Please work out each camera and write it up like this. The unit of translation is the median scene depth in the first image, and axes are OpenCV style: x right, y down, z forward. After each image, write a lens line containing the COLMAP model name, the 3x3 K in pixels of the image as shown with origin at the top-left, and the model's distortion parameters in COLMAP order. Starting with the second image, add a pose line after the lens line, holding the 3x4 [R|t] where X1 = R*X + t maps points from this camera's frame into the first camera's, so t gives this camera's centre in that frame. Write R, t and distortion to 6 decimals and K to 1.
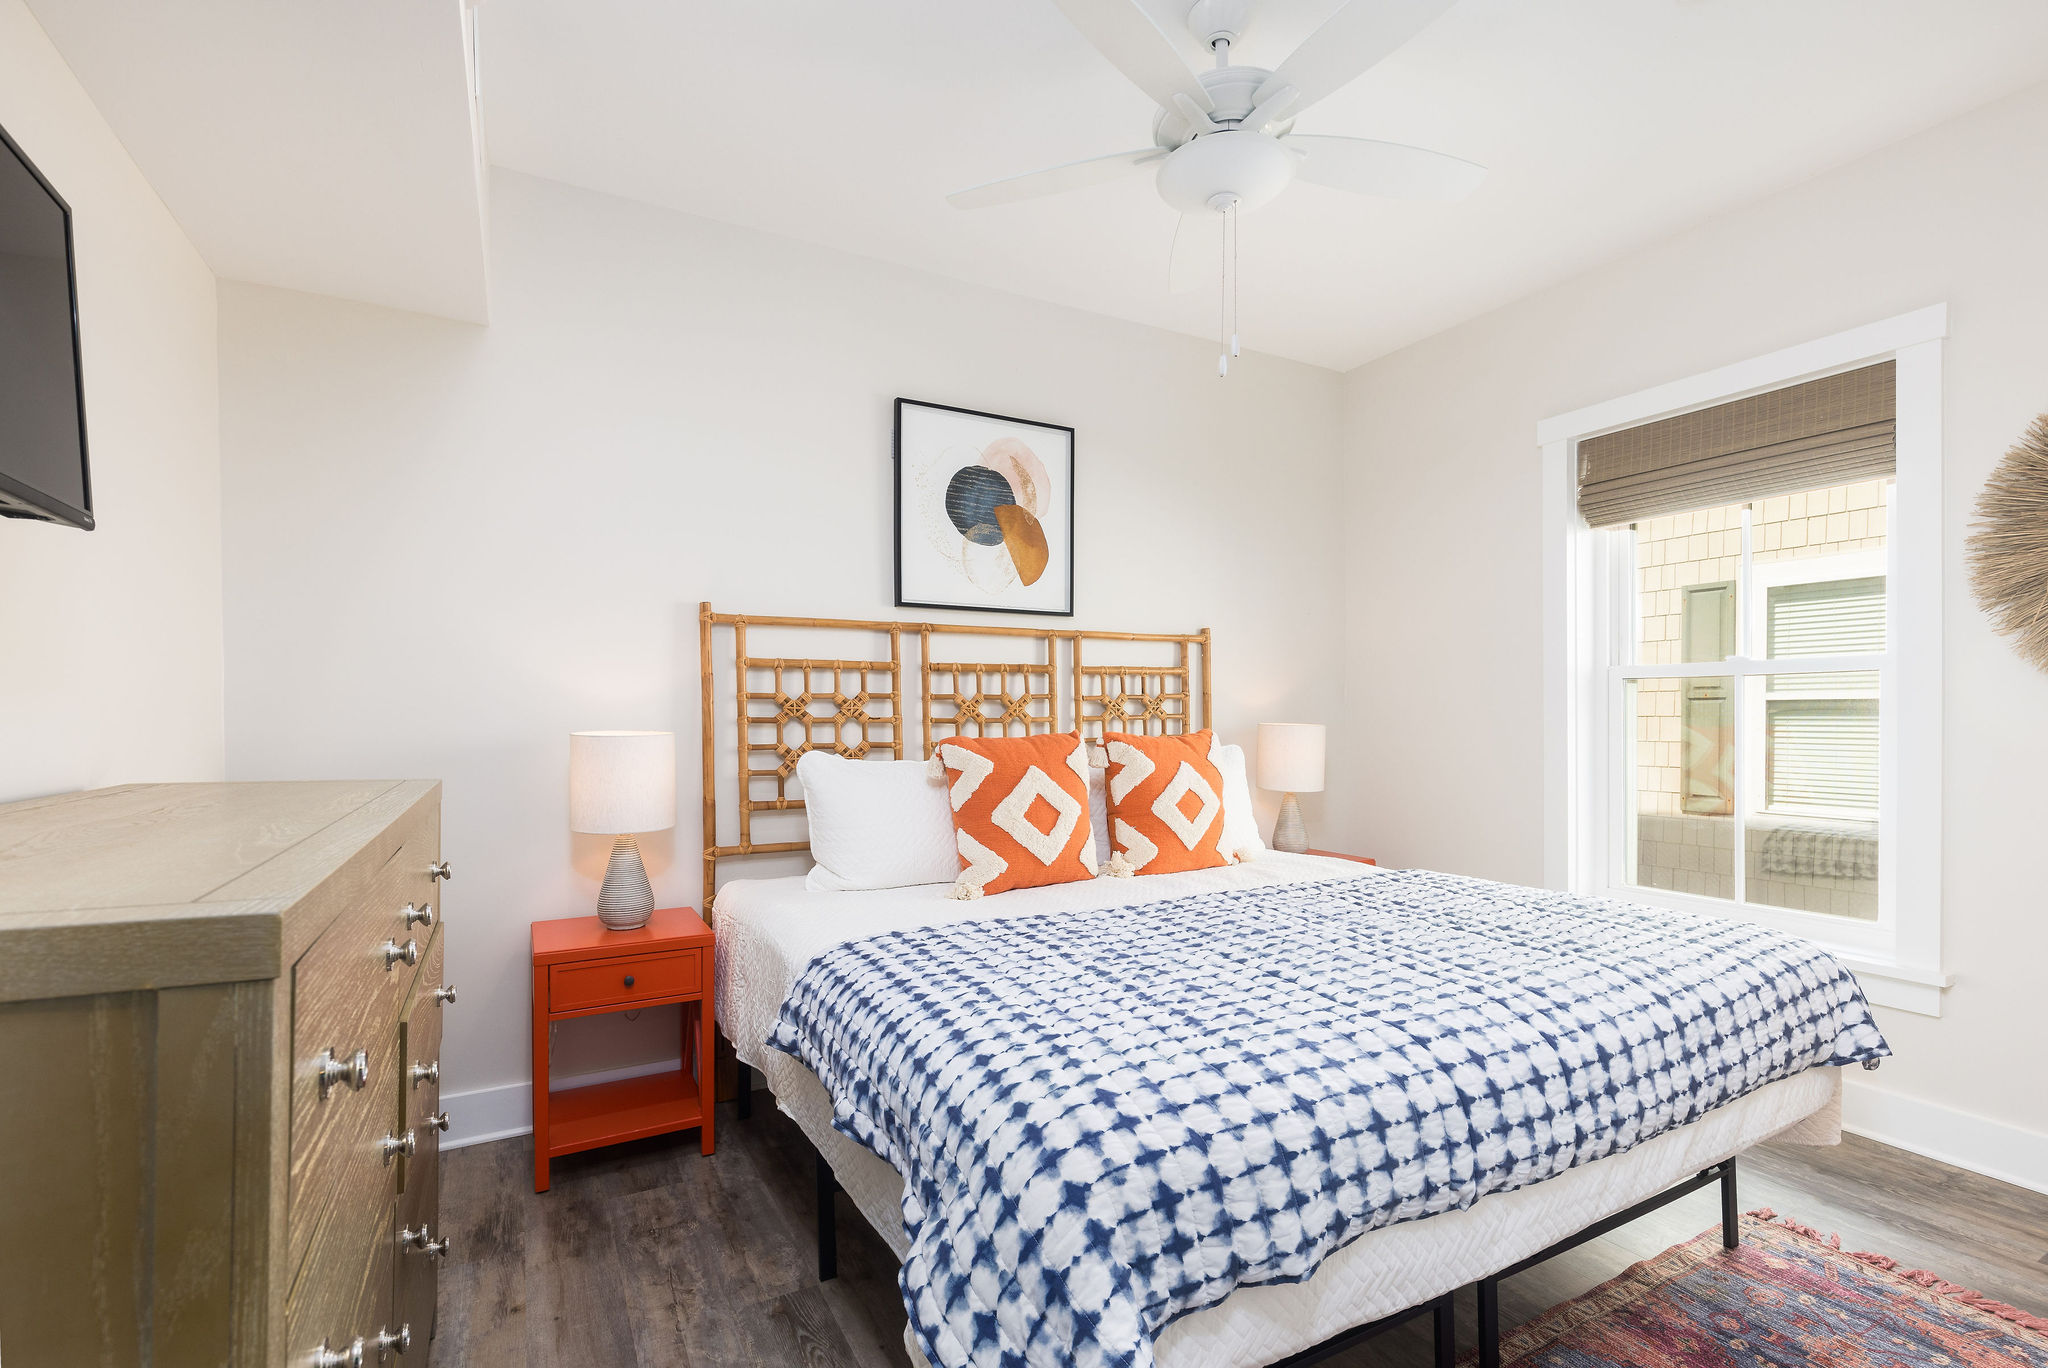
lens RADIAL K [[959.7, 0, 1015.9], [0, 959.7, 718.2], [0, 0, 1]] dist [0.000625, 0.000335]
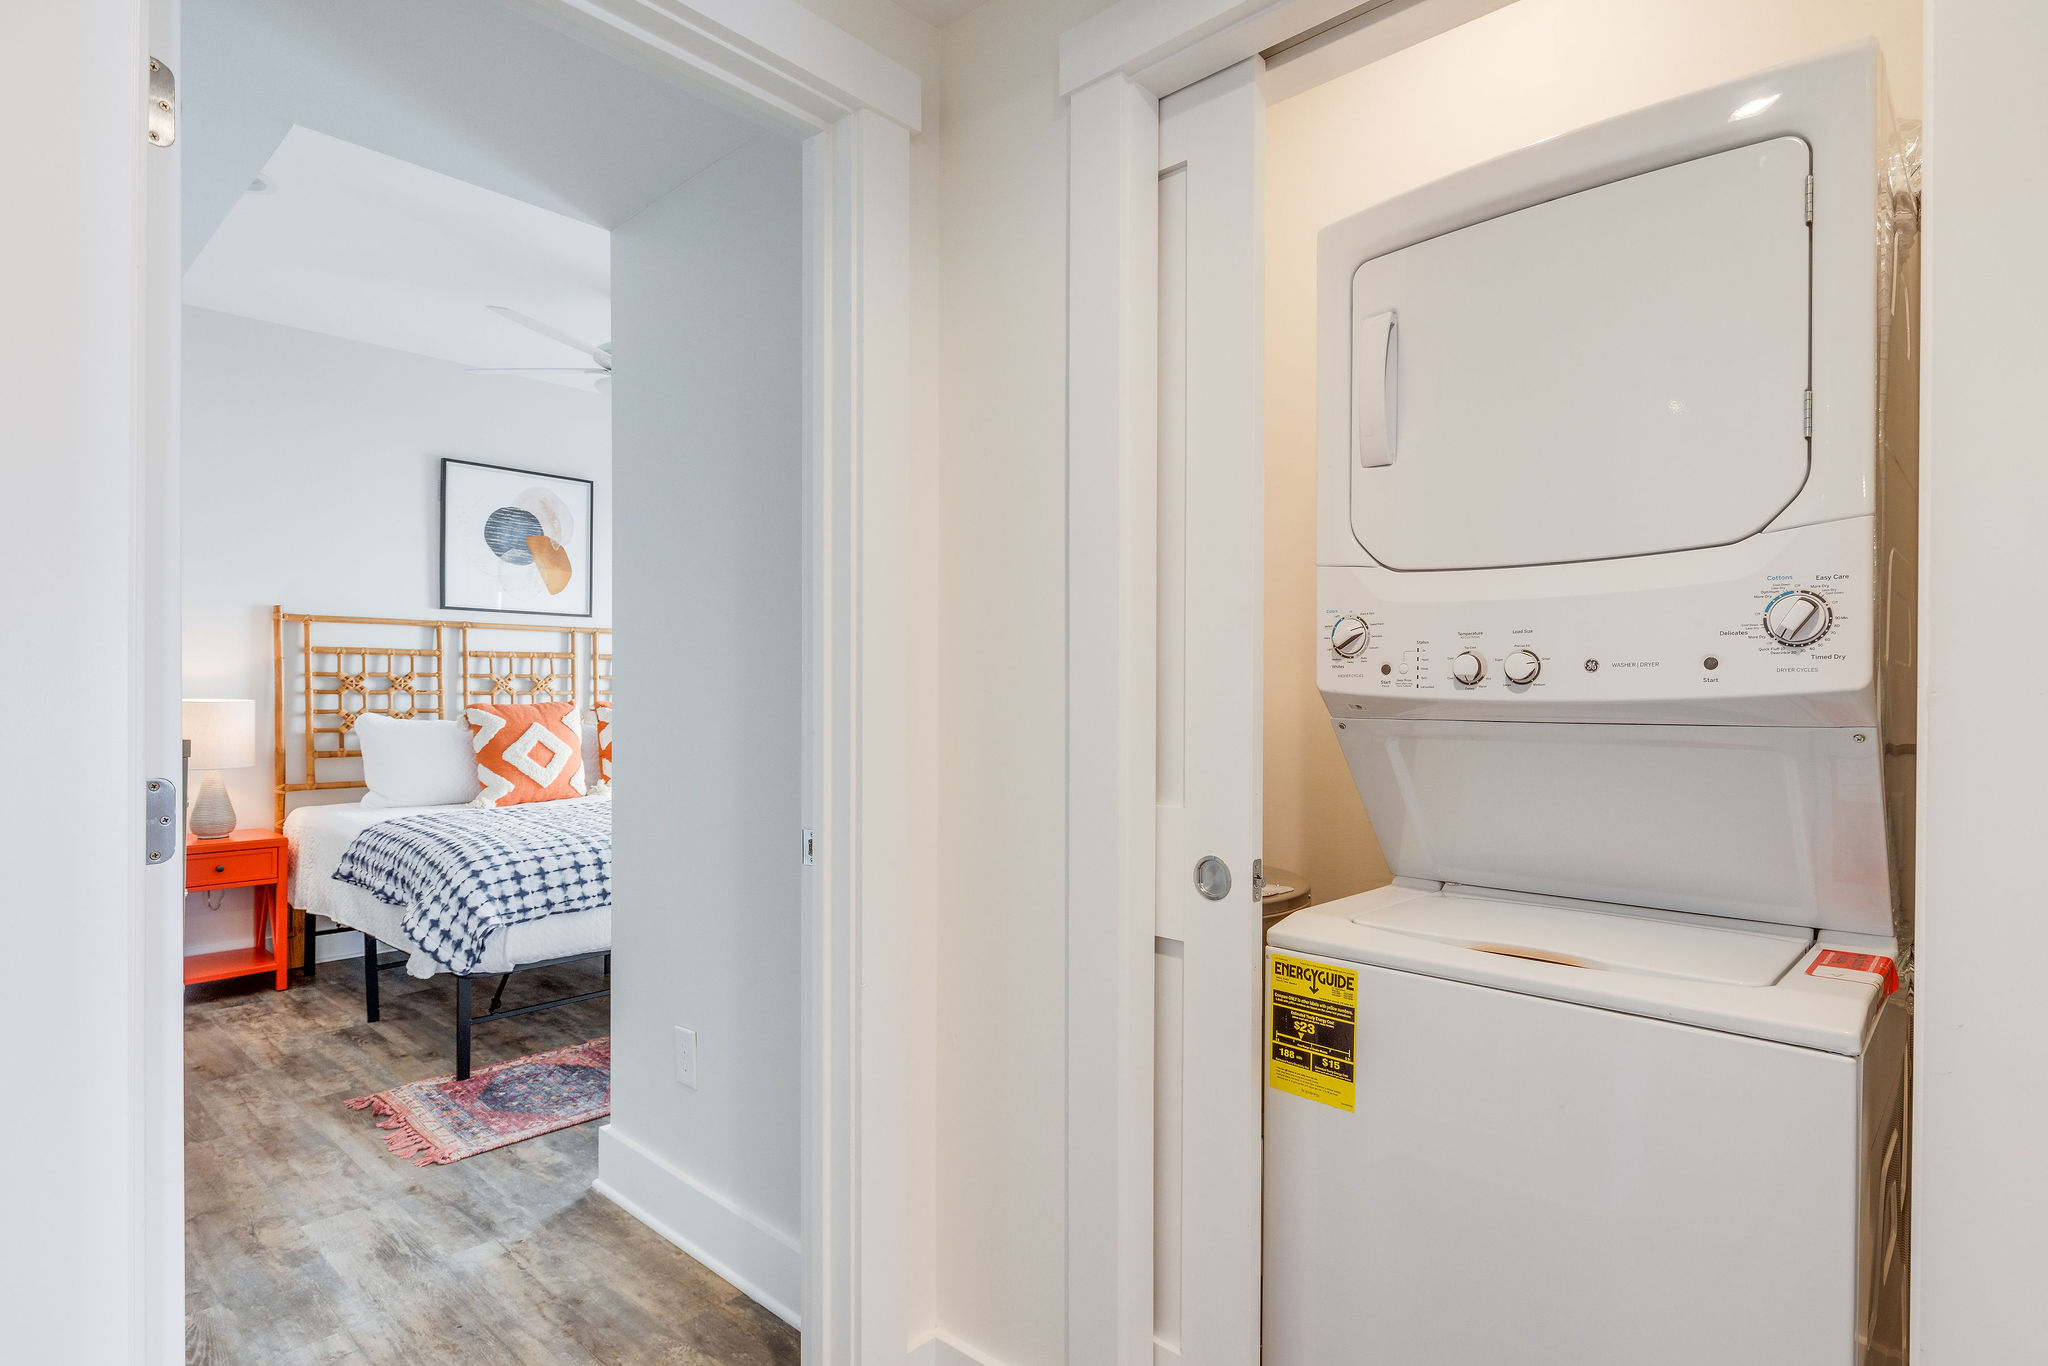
lens RADIAL K [[1006.4, 0, 1021.1], [0, 1006.4, 692.8], [0, 0, 1]] dist [-0.001355, -0.000584]
pose [[0.936483, 0.009782, 0.350577, 0.169801], [-0.009360, 0.999952, -0.002898, -0.000387], [-0.350589, -0.000567, 0.936529, -0.725373]]
